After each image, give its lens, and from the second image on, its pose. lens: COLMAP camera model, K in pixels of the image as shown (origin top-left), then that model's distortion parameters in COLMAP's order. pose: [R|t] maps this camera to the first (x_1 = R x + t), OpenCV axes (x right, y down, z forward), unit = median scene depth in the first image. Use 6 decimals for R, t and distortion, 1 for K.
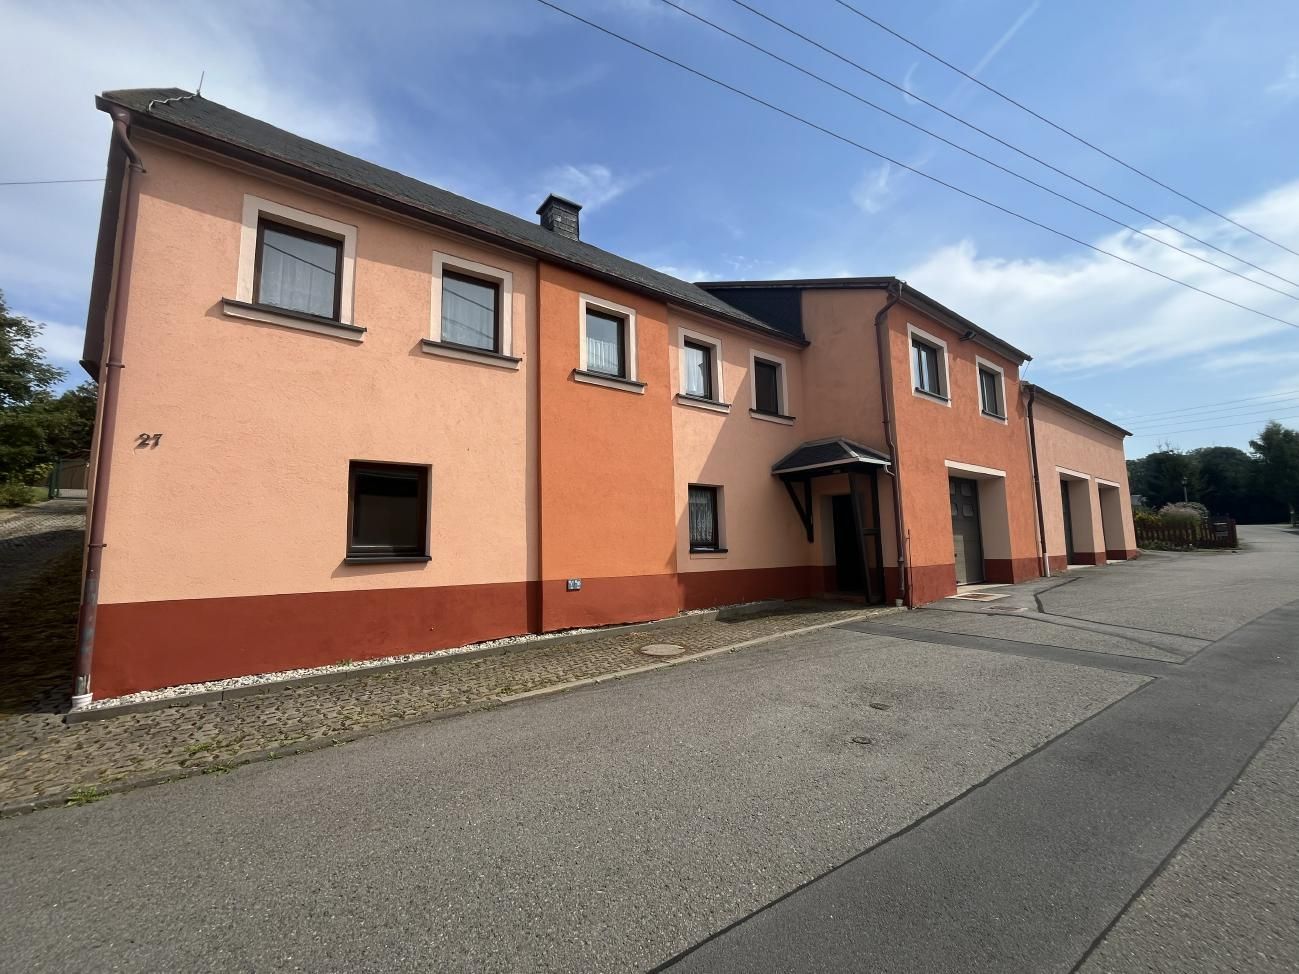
lens RADIAL K [[524.9, 0, 651.7], [0, 524.9, 483.2], [0, 0, 1]] dist [-0.002193, -0.000069]
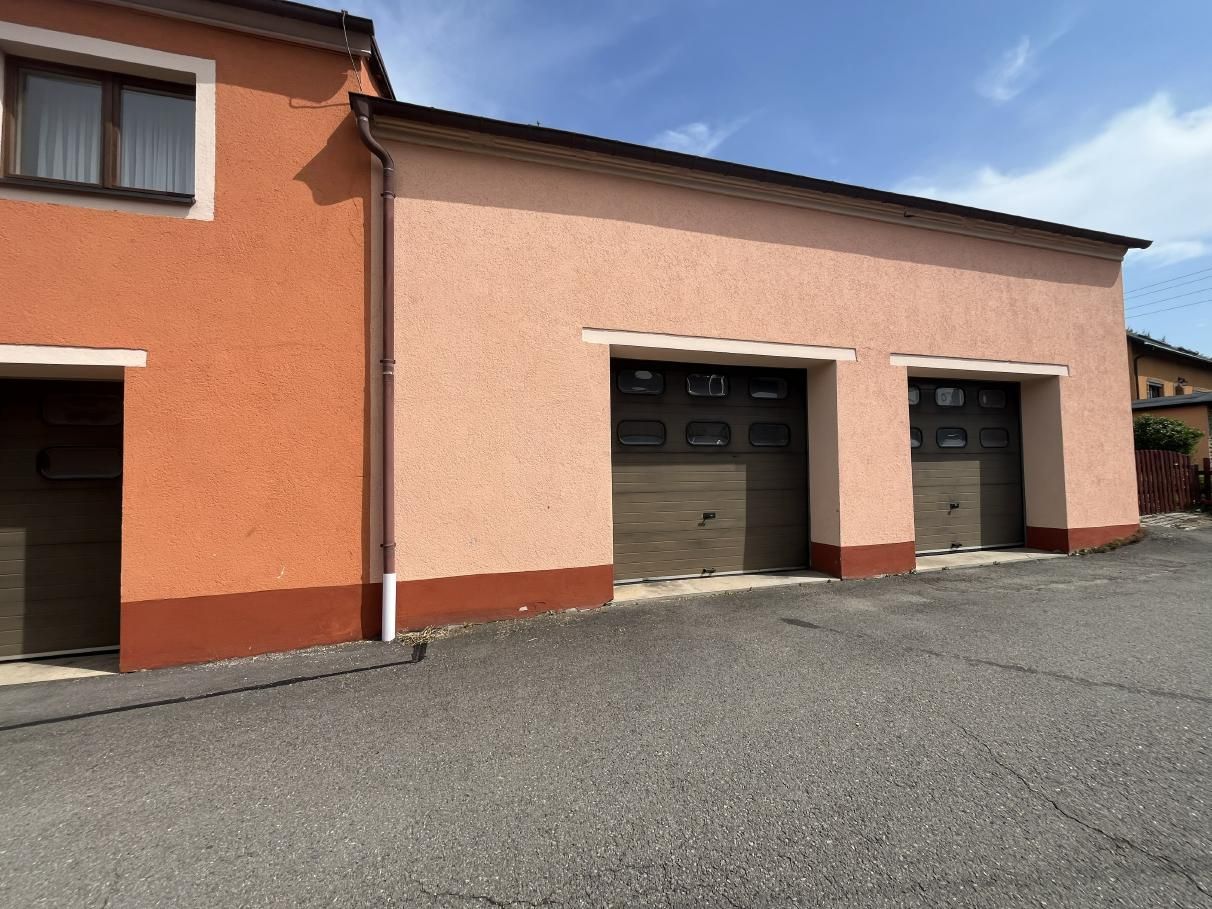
lens RADIAL K [[489.8, 0, 605.5], [0, 489.8, 454.6], [0, 0, 1]] dist [-0.002193, -0.000069]
pose [[0.934352, -0.023575, -0.355571, 1.864901], [0.049284, 0.996769, 0.063418, 0.072231], [0.352927, -0.076779, 0.932495, 1.379372]]
